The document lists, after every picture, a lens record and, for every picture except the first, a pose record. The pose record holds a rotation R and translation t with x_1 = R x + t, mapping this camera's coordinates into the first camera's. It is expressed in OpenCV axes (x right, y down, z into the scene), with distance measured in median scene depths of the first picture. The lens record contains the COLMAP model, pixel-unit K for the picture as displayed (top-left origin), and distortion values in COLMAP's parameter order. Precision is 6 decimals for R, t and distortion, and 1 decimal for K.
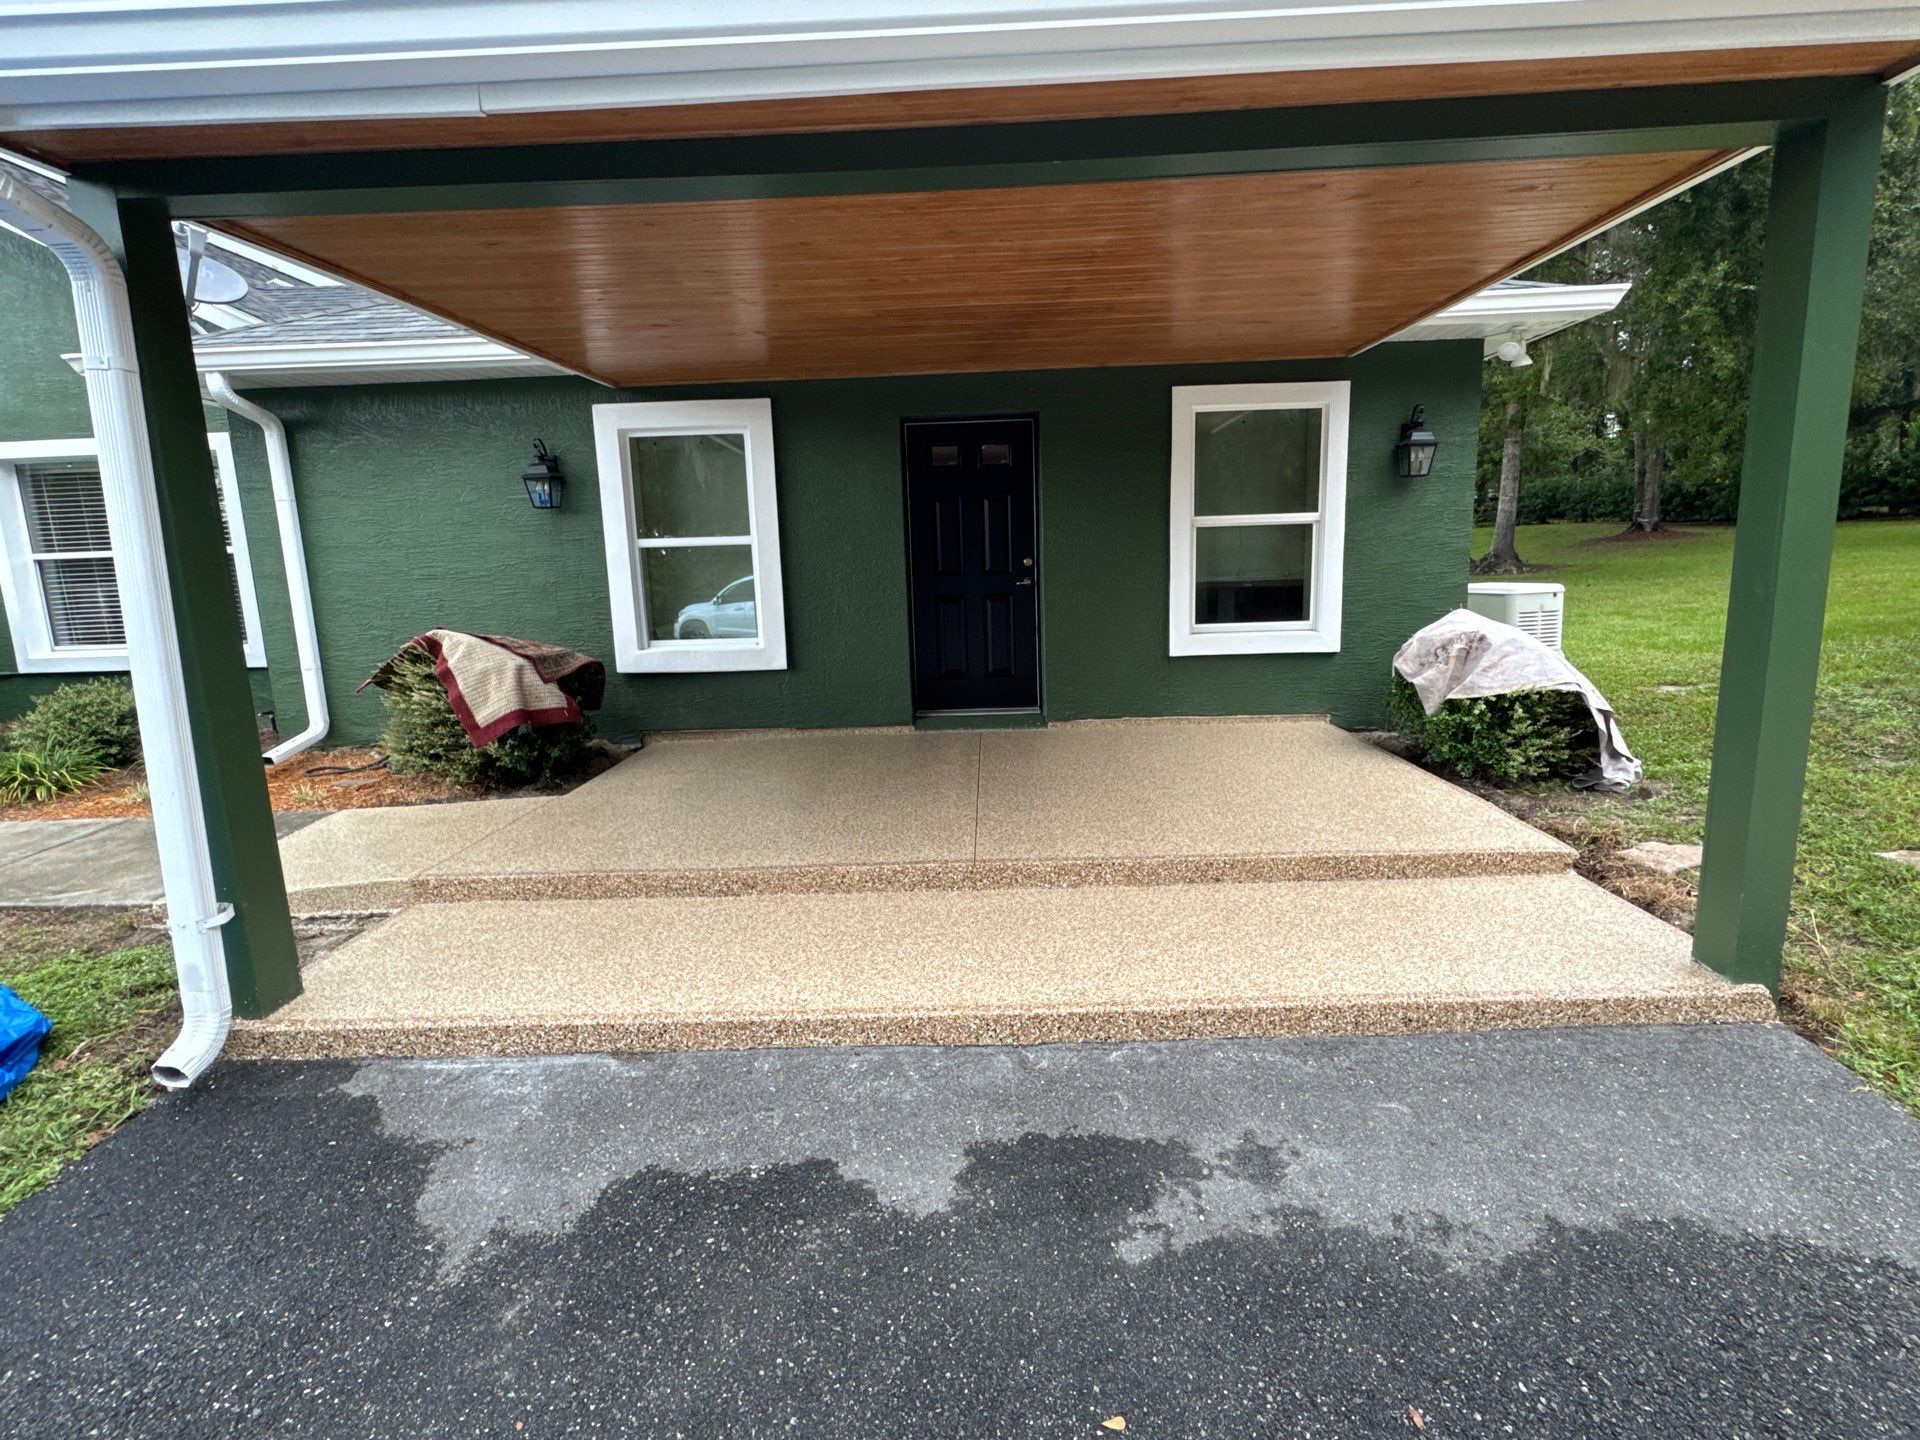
lens RADIAL K [[918.9, 0, 960.0], [0, 918.9, 720.0], [0, 0, 1]] dist [-0.002109, -0.000417]
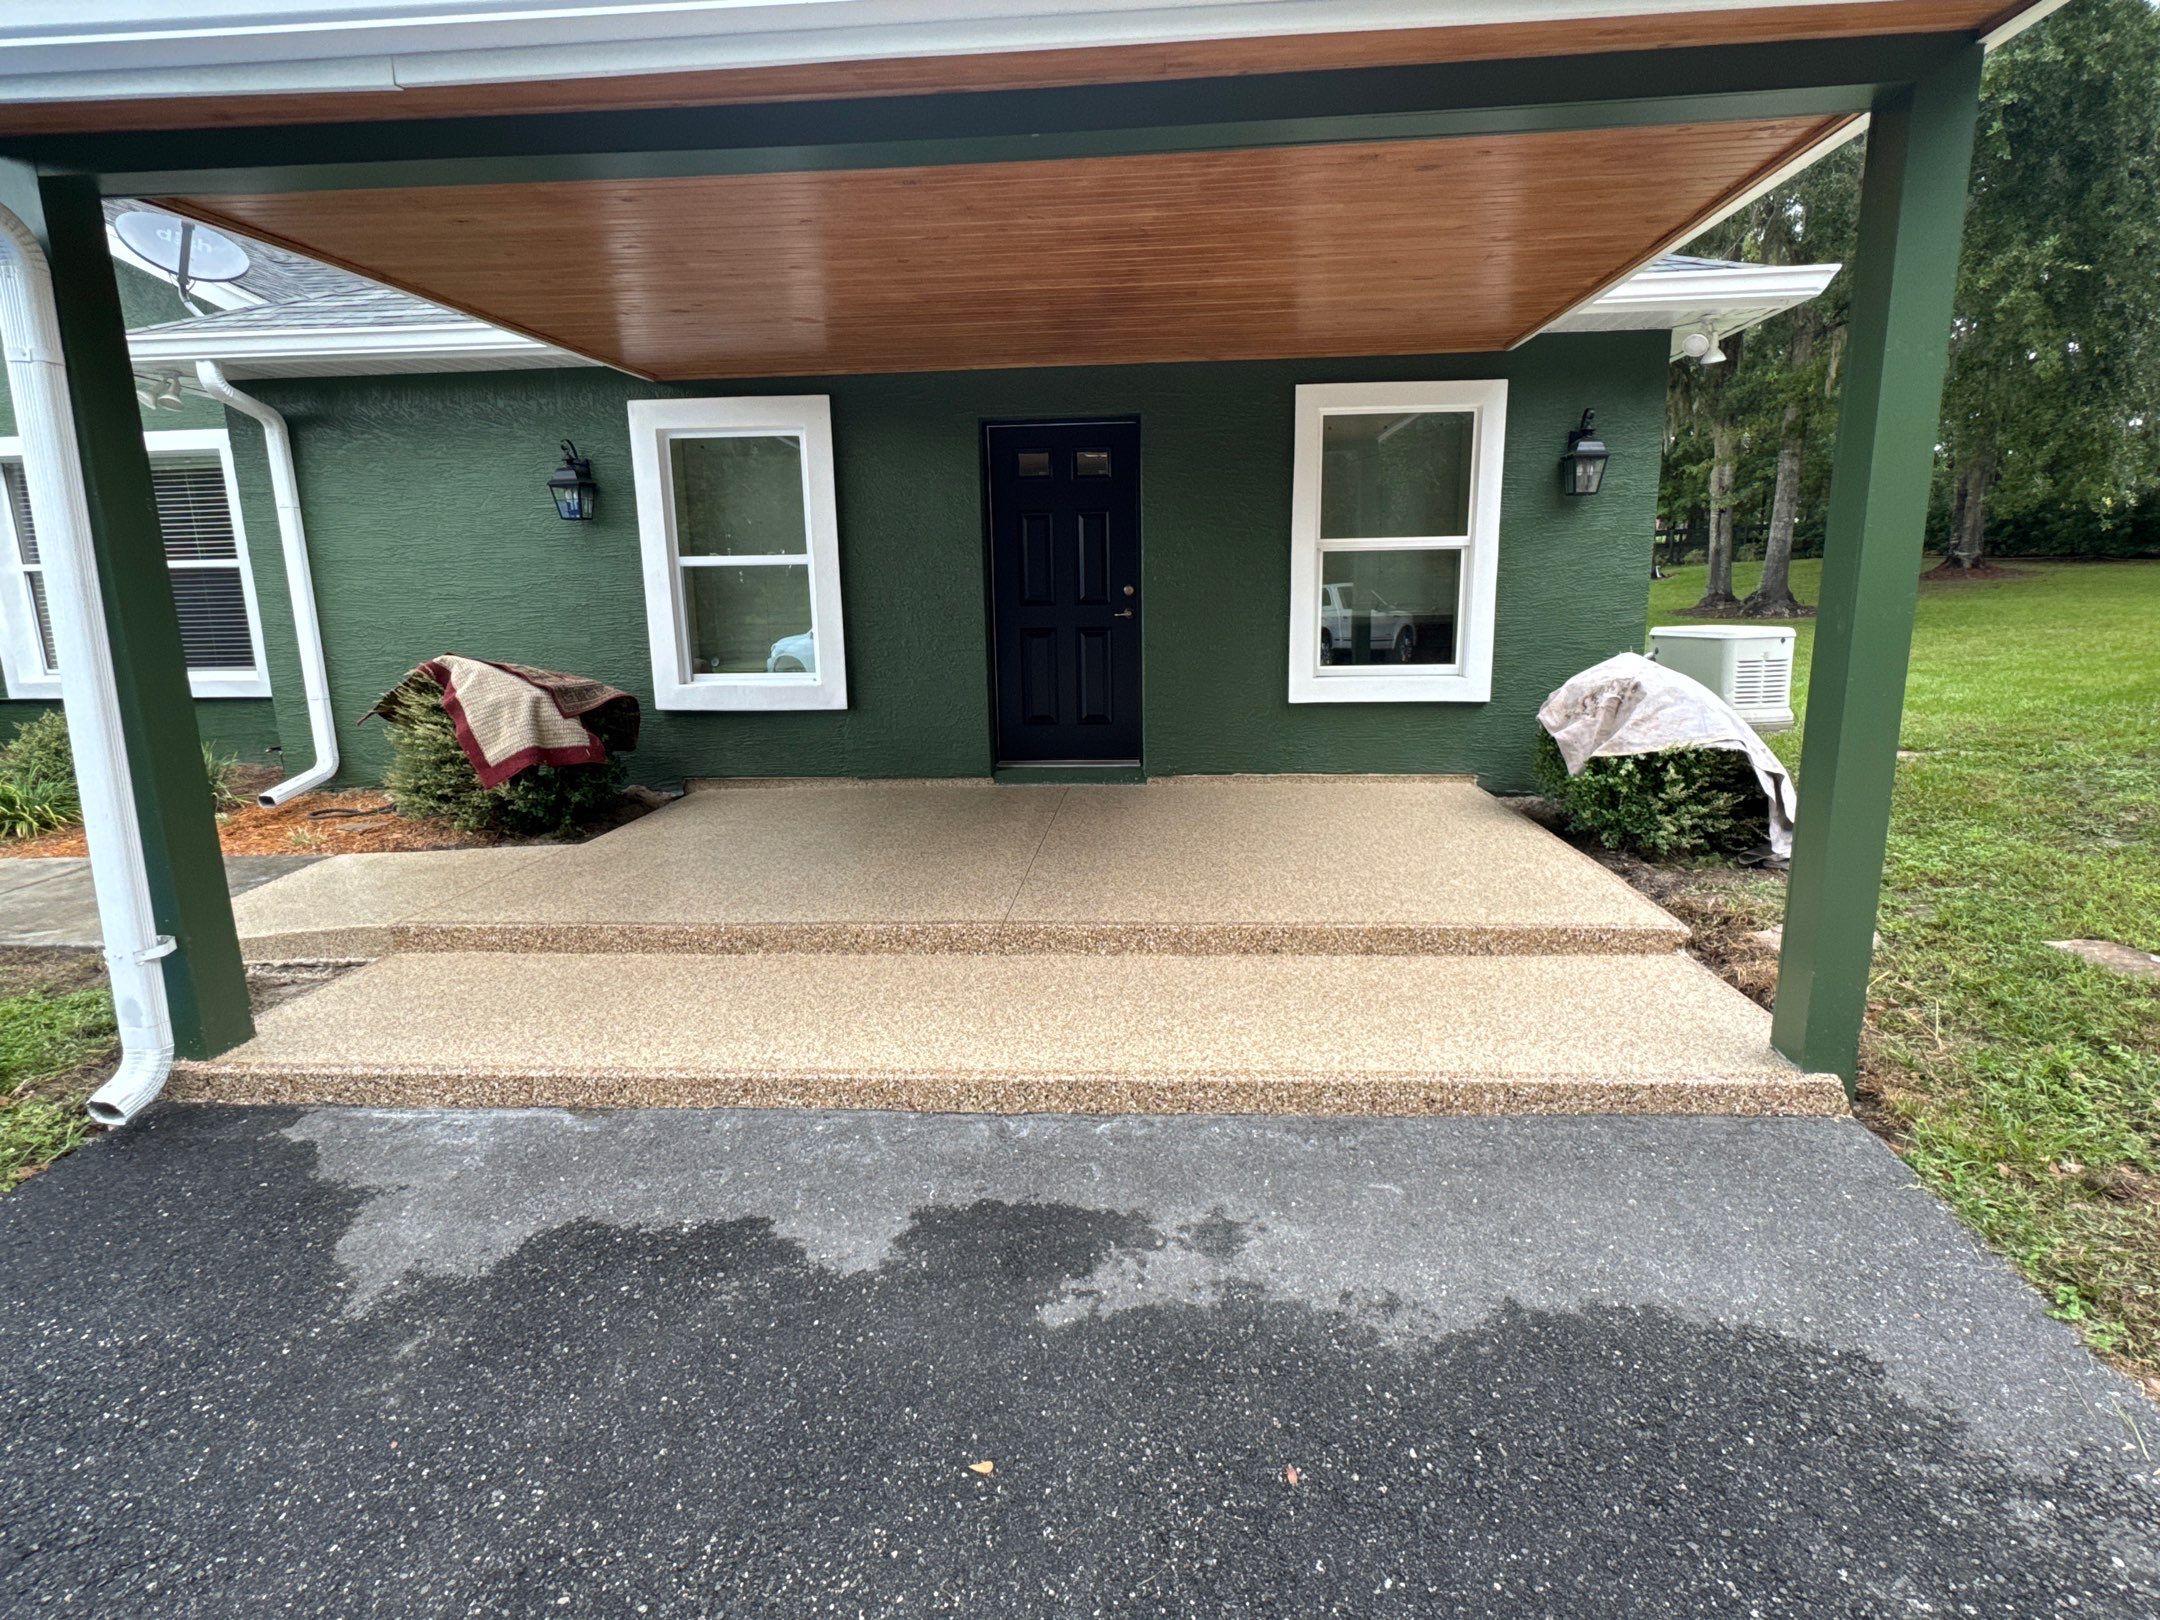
lens RADIAL K [[1101.5, 0, 1084.8], [0, 1101.5, 819.5], [0, 0, 1]] dist [-0.002112, -0.000910]
pose [[0.998894, 0.023570, -0.040681, 0.148543], [-0.022268, 0.999235, 0.032149, 0.018970], [0.041407, -0.031207, 0.998655, -0.067705]]
